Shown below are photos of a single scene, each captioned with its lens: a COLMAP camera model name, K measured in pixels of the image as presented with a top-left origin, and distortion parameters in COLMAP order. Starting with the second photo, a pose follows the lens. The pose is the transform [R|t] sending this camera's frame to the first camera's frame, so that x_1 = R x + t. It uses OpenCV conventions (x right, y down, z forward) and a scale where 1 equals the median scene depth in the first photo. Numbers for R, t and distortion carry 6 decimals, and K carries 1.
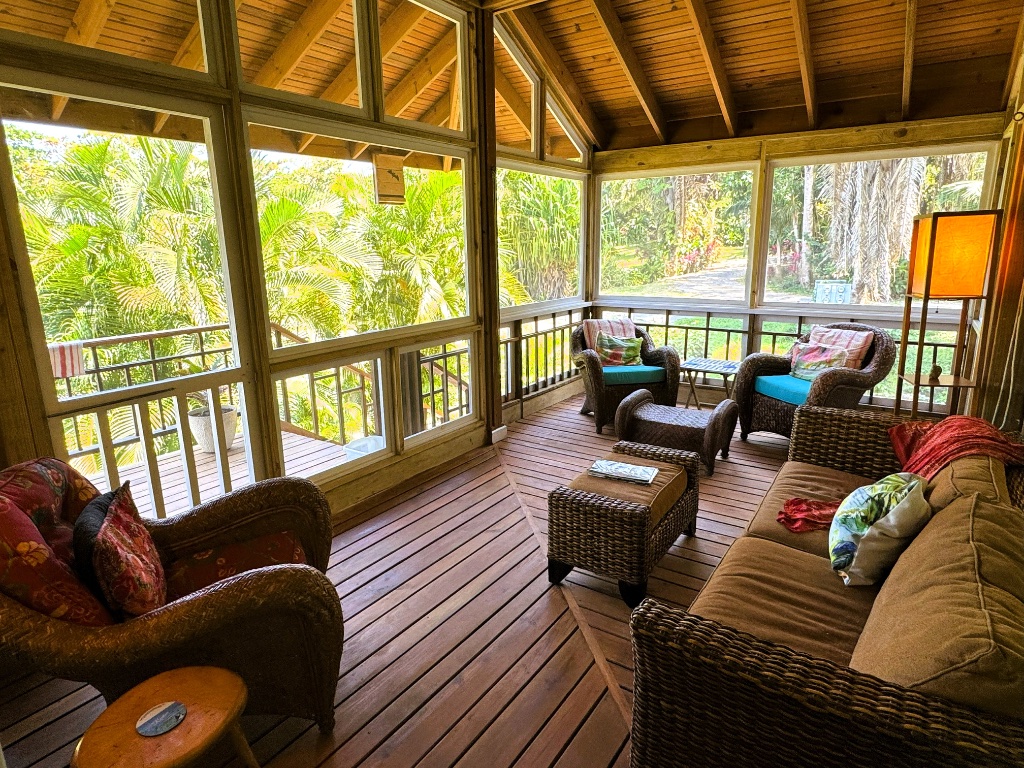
lens RADIAL K [[604.4, 0, 512.0], [0, 604.4, 384.0], [0, 0, 1]] dist [-0.000071, -0.000019]
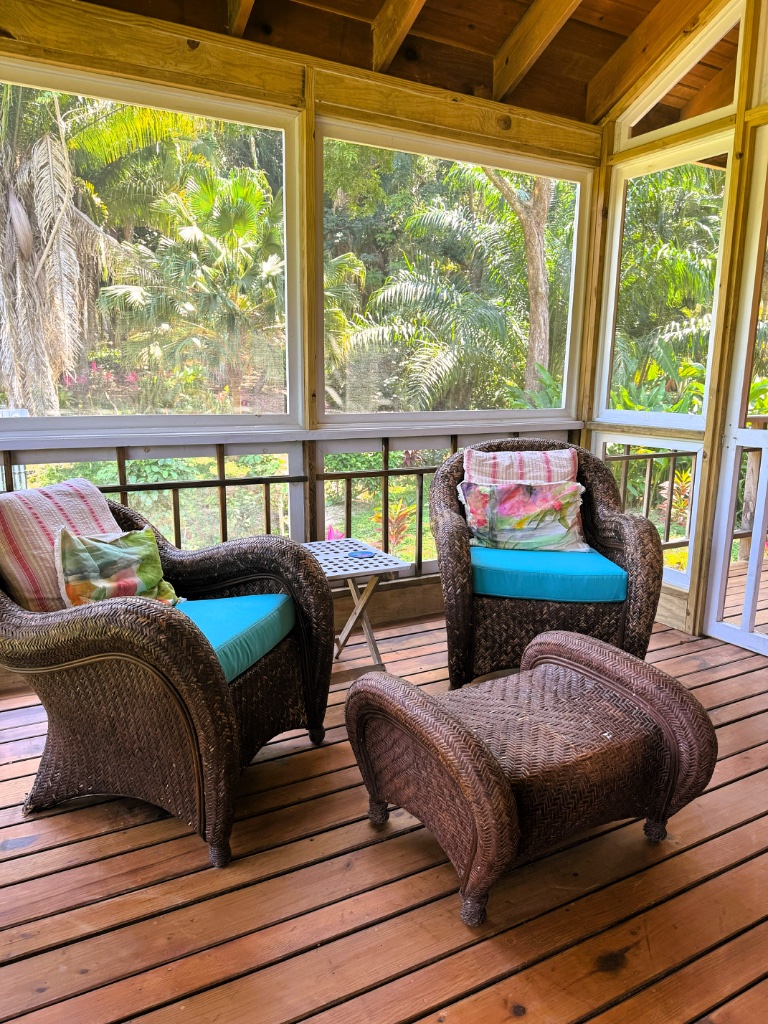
lens RADIAL K [[726.6, 0, 383.2], [0, 726.6, 533.7], [0, 0, 1]] dist [-0.001219, -0.000311]
pose [[0.457598, -0.177475, 0.871267, -0.104074], [0.182749, 0.977730, 0.103179, -0.094283], [-0.870176, 0.112009, 0.479841, 0.691534]]
